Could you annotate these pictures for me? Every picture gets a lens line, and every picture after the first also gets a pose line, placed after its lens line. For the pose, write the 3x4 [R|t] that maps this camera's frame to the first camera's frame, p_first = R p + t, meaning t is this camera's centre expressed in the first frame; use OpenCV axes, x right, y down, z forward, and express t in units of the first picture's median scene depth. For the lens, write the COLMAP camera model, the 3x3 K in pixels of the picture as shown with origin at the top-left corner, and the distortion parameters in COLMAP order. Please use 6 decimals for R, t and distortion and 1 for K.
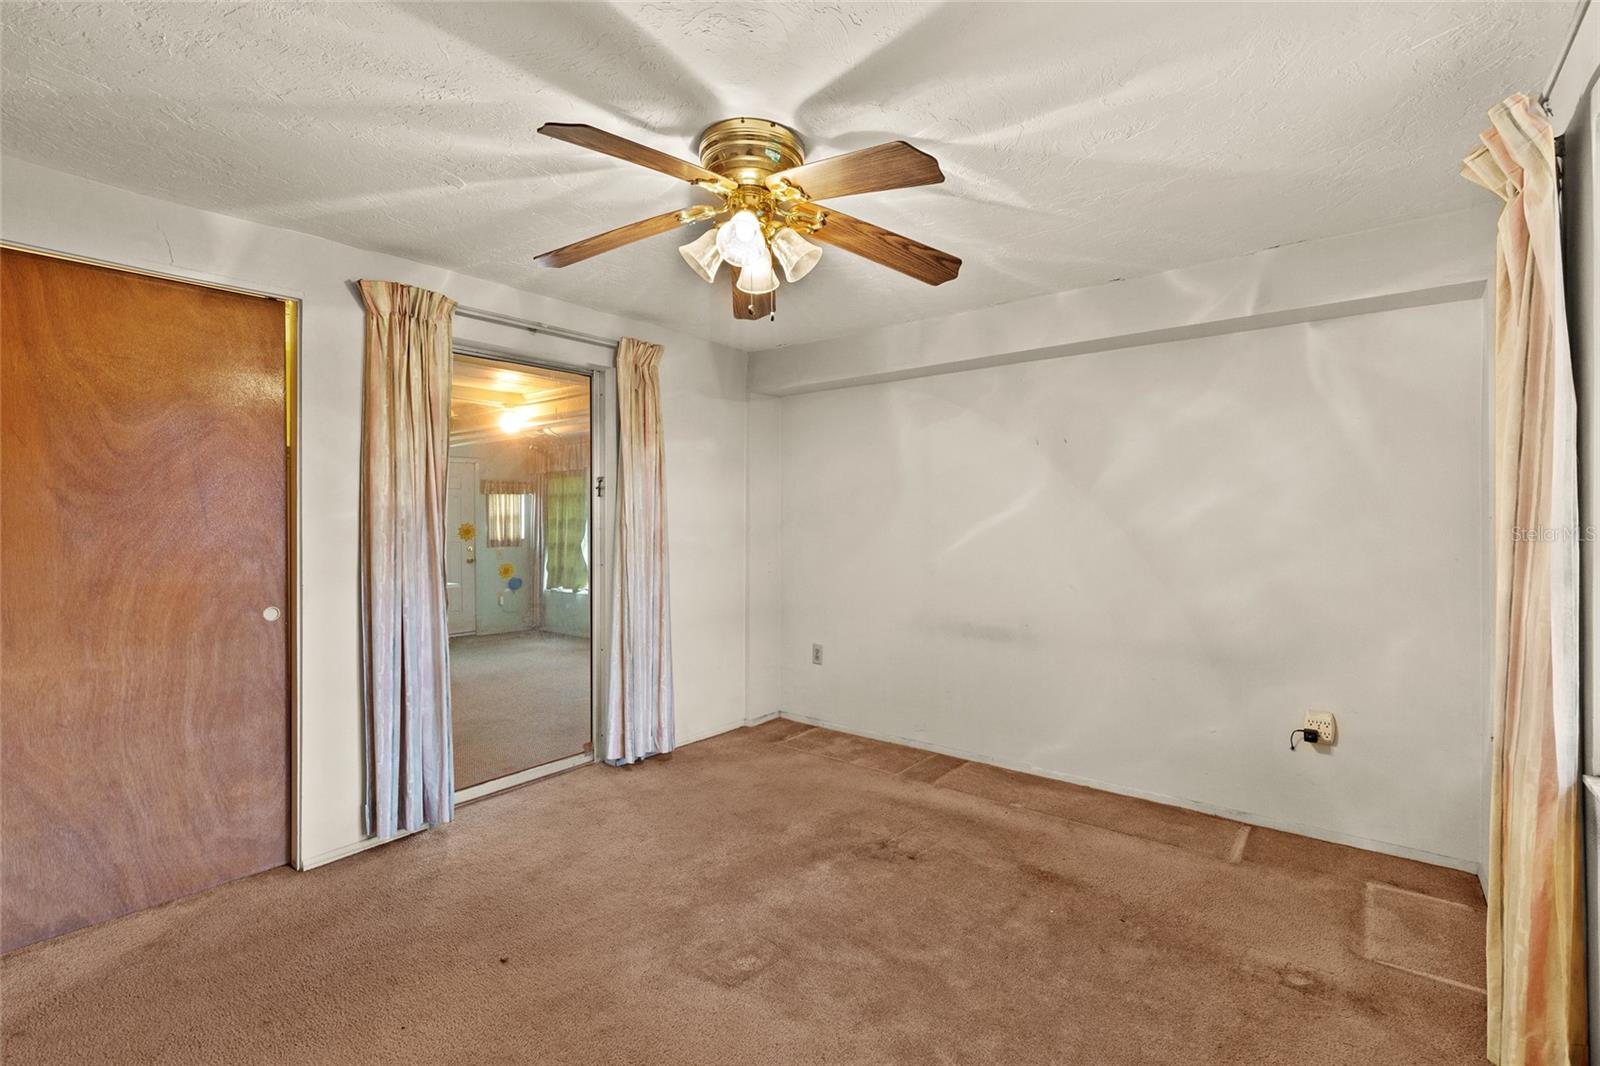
lens RADIAL K [[720.3, 0, 816.2], [0, 720.3, 524.4], [0, 0, 1]] dist [0.009670, 0.000400]
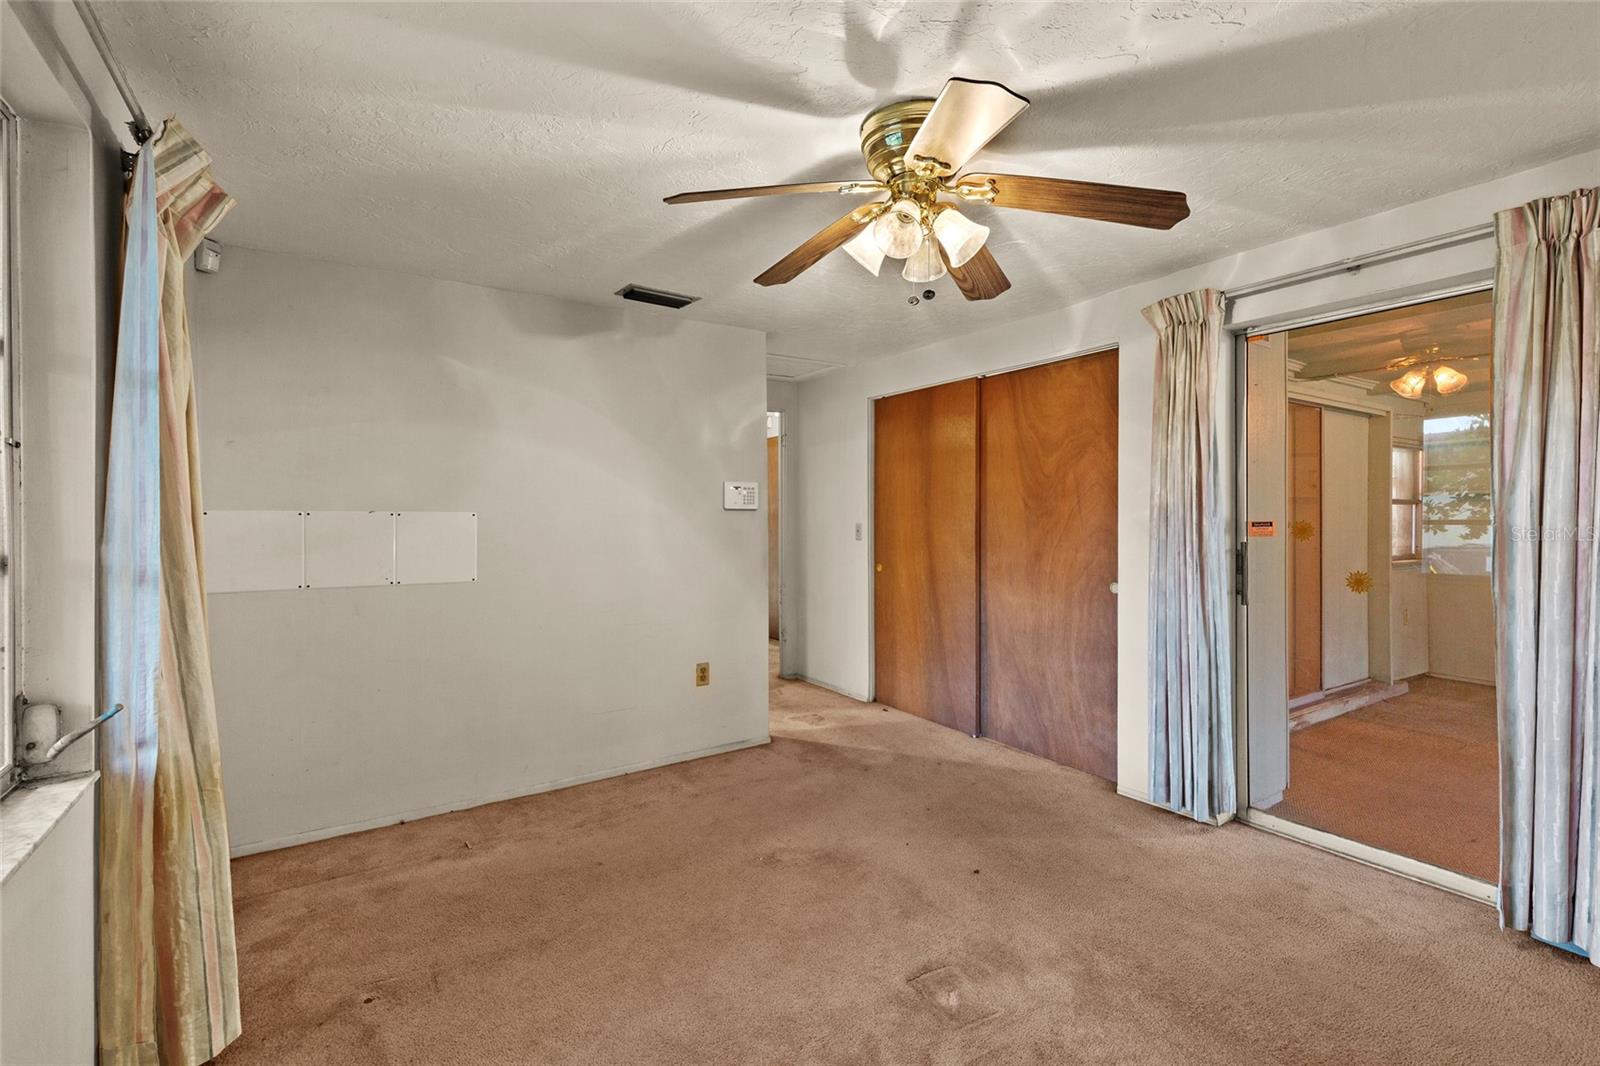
lens RADIAL K [[720.3, 0, 811.2], [0, 720.3, 526.9], [0, 0, 1]] dist [0.009670, 0.000400]
pose [[-0.313701, 0.020668, -0.949297, 0.597948], [-0.003978, 0.999726, 0.023080, -0.014372], [0.949513, 0.011017, -0.313533, 0.805543]]
